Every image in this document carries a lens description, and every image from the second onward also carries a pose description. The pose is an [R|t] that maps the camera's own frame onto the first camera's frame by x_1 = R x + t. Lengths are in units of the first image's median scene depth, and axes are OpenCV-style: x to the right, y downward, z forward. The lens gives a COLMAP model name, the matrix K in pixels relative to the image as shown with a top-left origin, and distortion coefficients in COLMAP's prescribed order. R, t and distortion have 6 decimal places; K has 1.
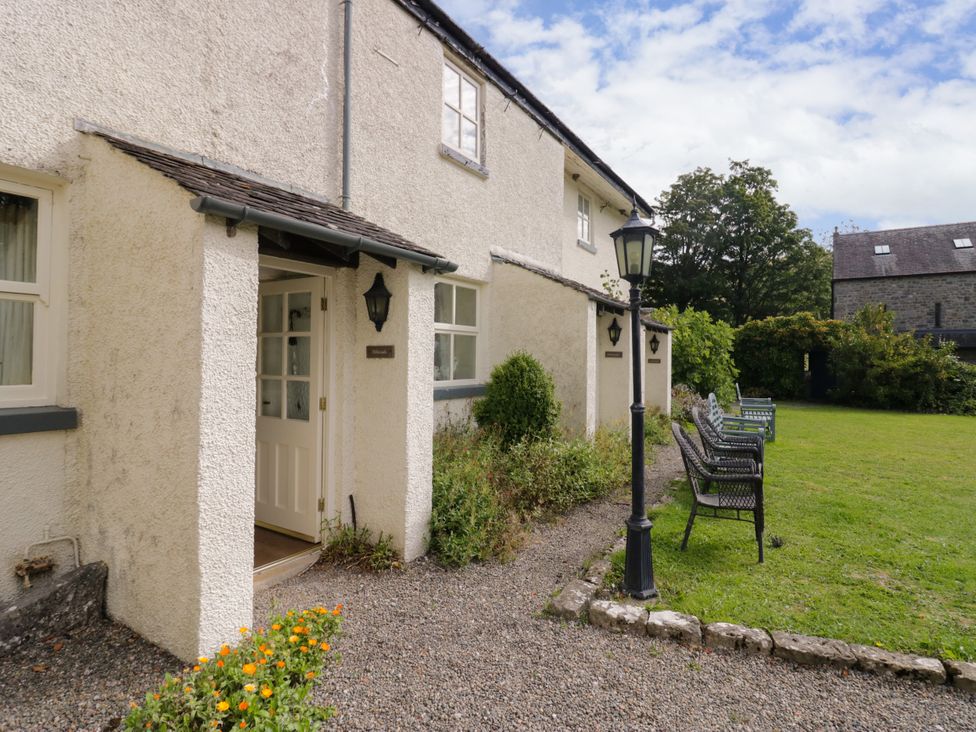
lens RADIAL K [[512.0, 0, 488.8], [0, 512.0, 360.1], [0, 0, 1]] dist [-0.002180, -0.006251]
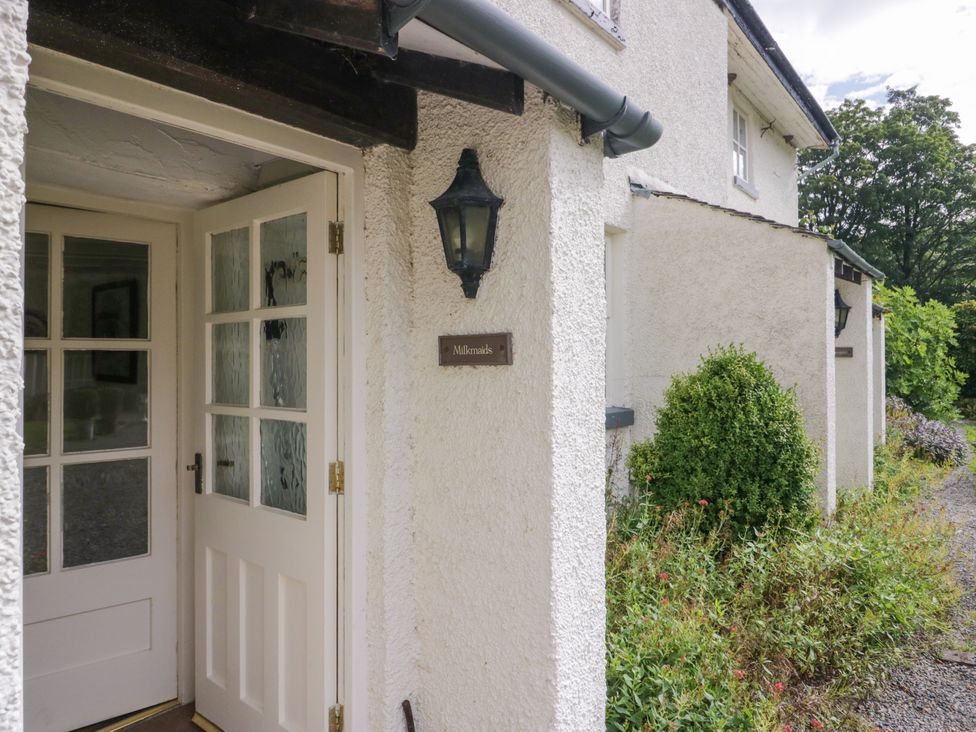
lens RADIAL K [[615.3, 0, 488.5], [0, 615.3, 366.5], [0, 0, 1]] dist [-0.000181, -0.003096]
pose [[0.994265, -0.013551, -0.106085, -0.135334], [0.013916, 0.999899, 0.002708, -0.003825], [0.106038, -0.004169, 0.994353, 0.474003]]
